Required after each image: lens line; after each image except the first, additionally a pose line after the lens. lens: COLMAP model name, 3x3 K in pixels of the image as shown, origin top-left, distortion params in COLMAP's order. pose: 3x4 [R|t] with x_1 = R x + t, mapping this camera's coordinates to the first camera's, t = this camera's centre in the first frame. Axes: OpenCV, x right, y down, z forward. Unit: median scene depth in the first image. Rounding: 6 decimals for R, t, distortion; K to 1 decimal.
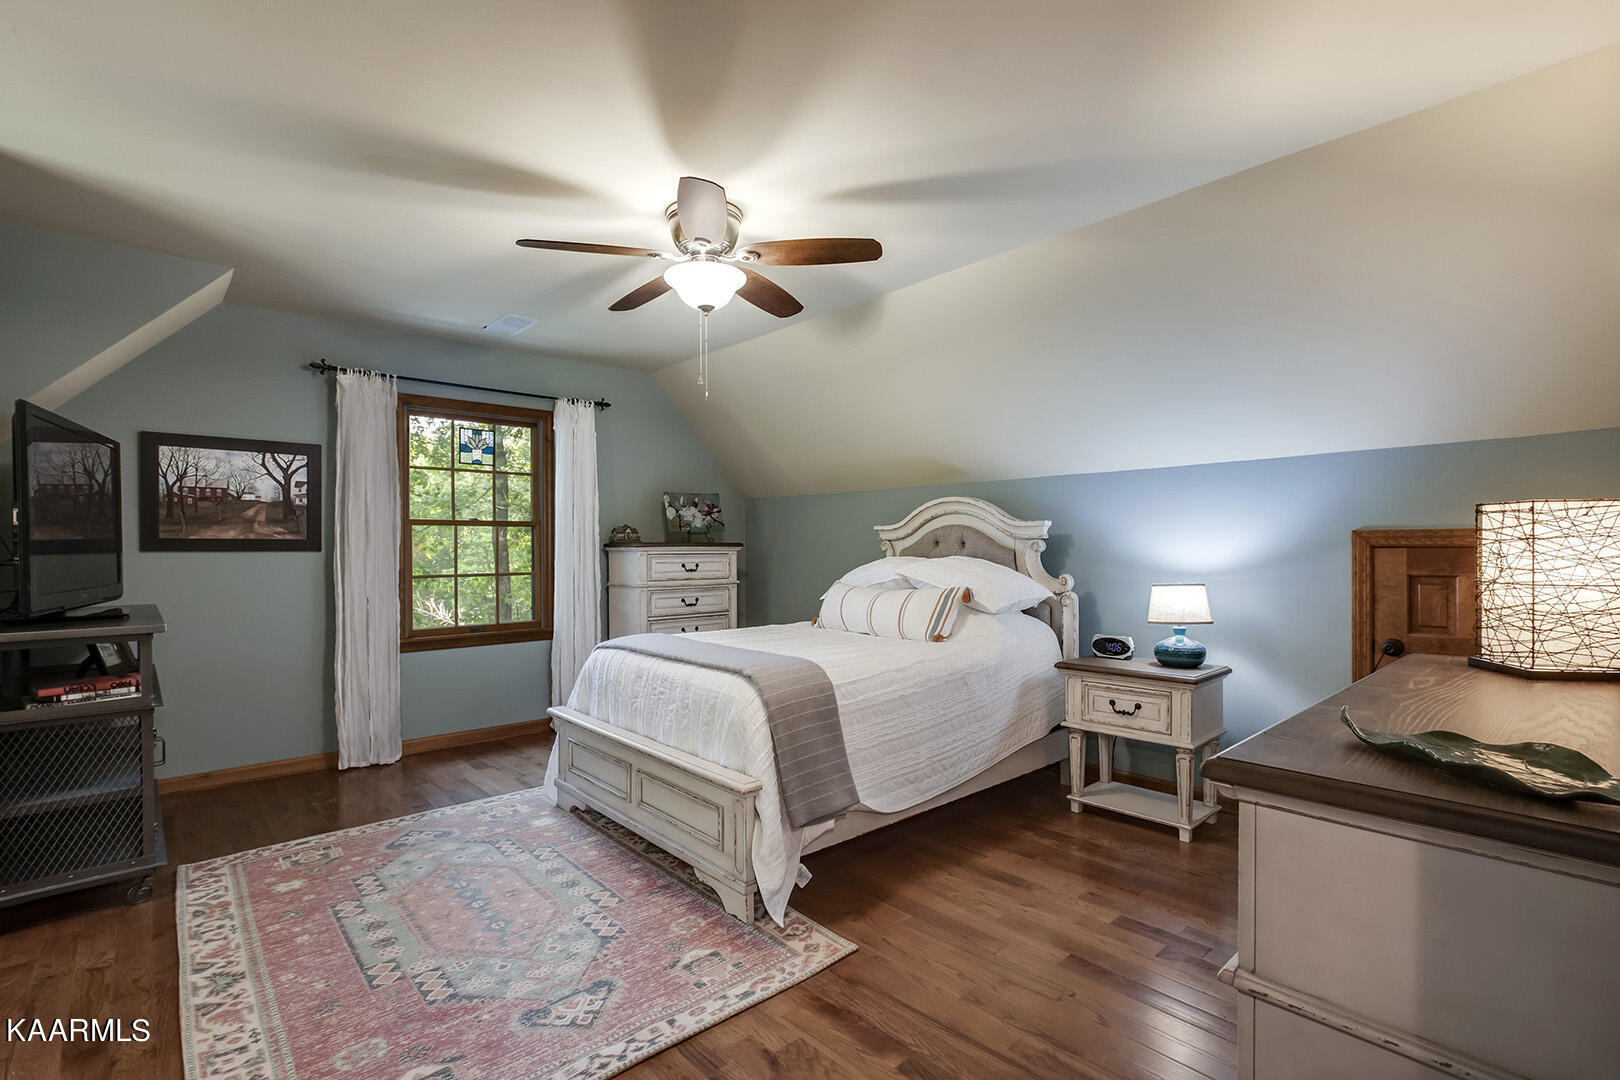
lens RADIAL K [[746.7, 0, 814.8], [0, 746.7, 550.6], [0, 0, 1]] dist [-0.011118, 0.004940]
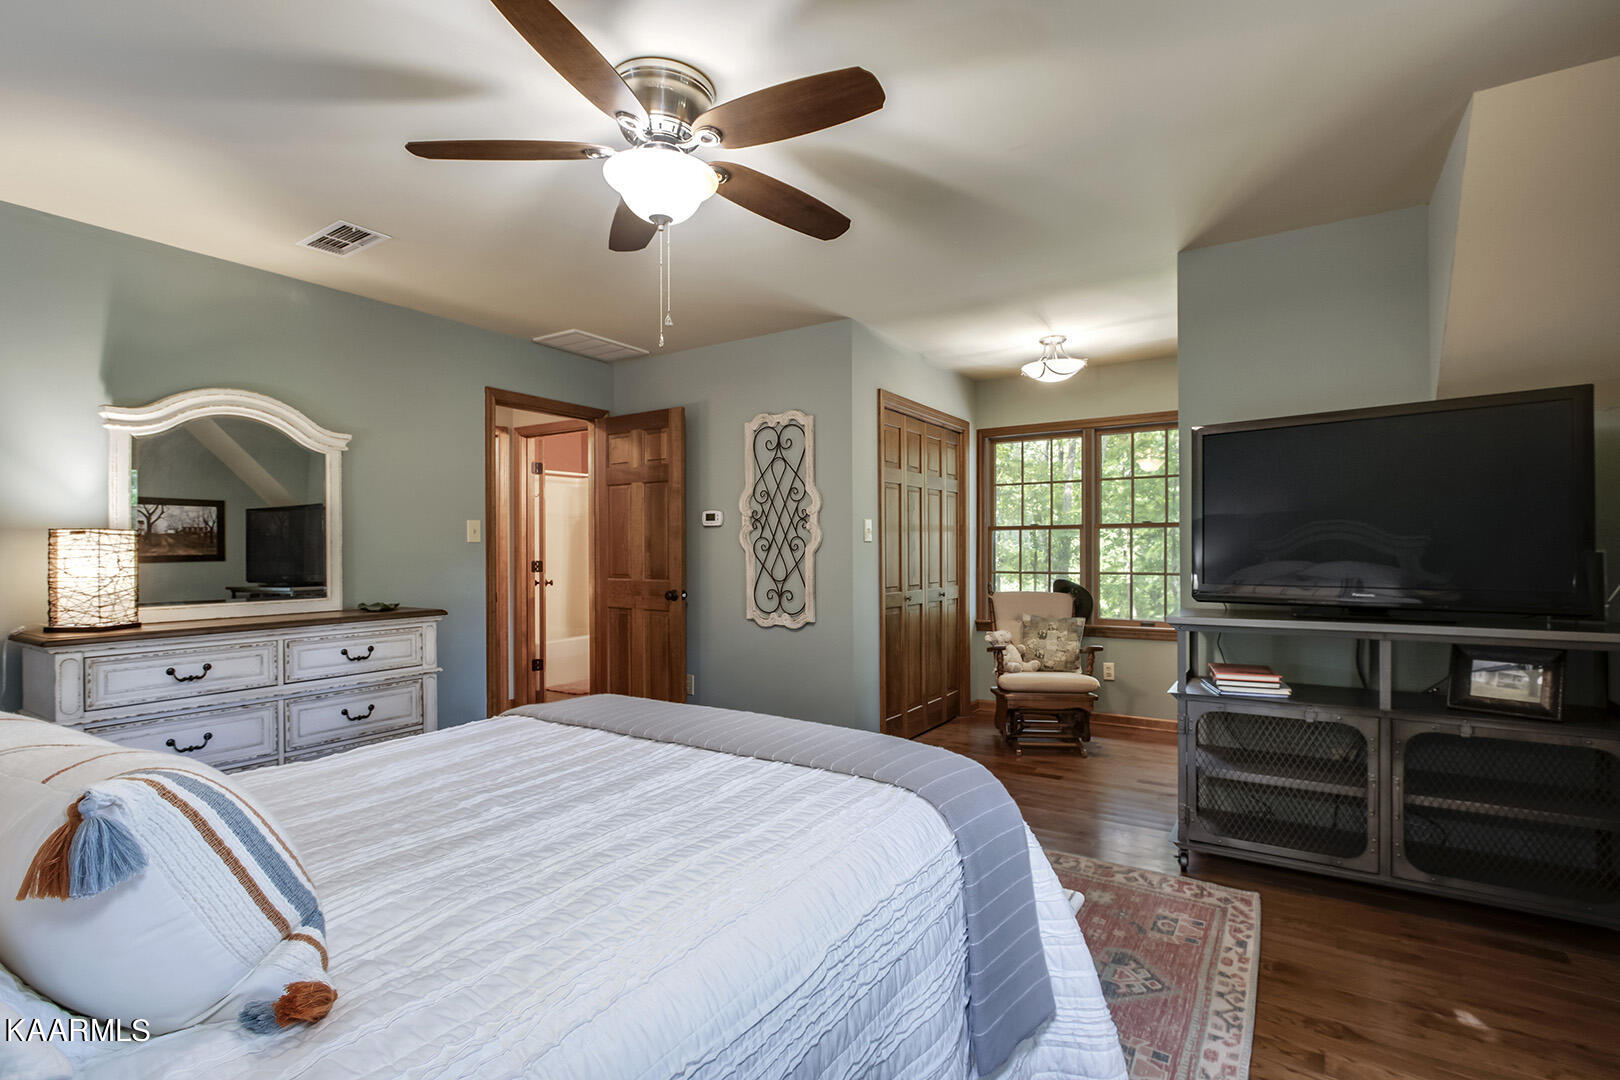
lens RADIAL K [[746.7, 0, 814.8], [0, 746.7, 550.6], [0, 0, 1]] dist [-0.011118, 0.004940]
pose [[-0.966700, 0.008502, -0.255771, -0.097750], [0.006422, 0.999939, 0.008968, -0.008007], [0.255832, 0.007027, -0.966696, 1.698283]]
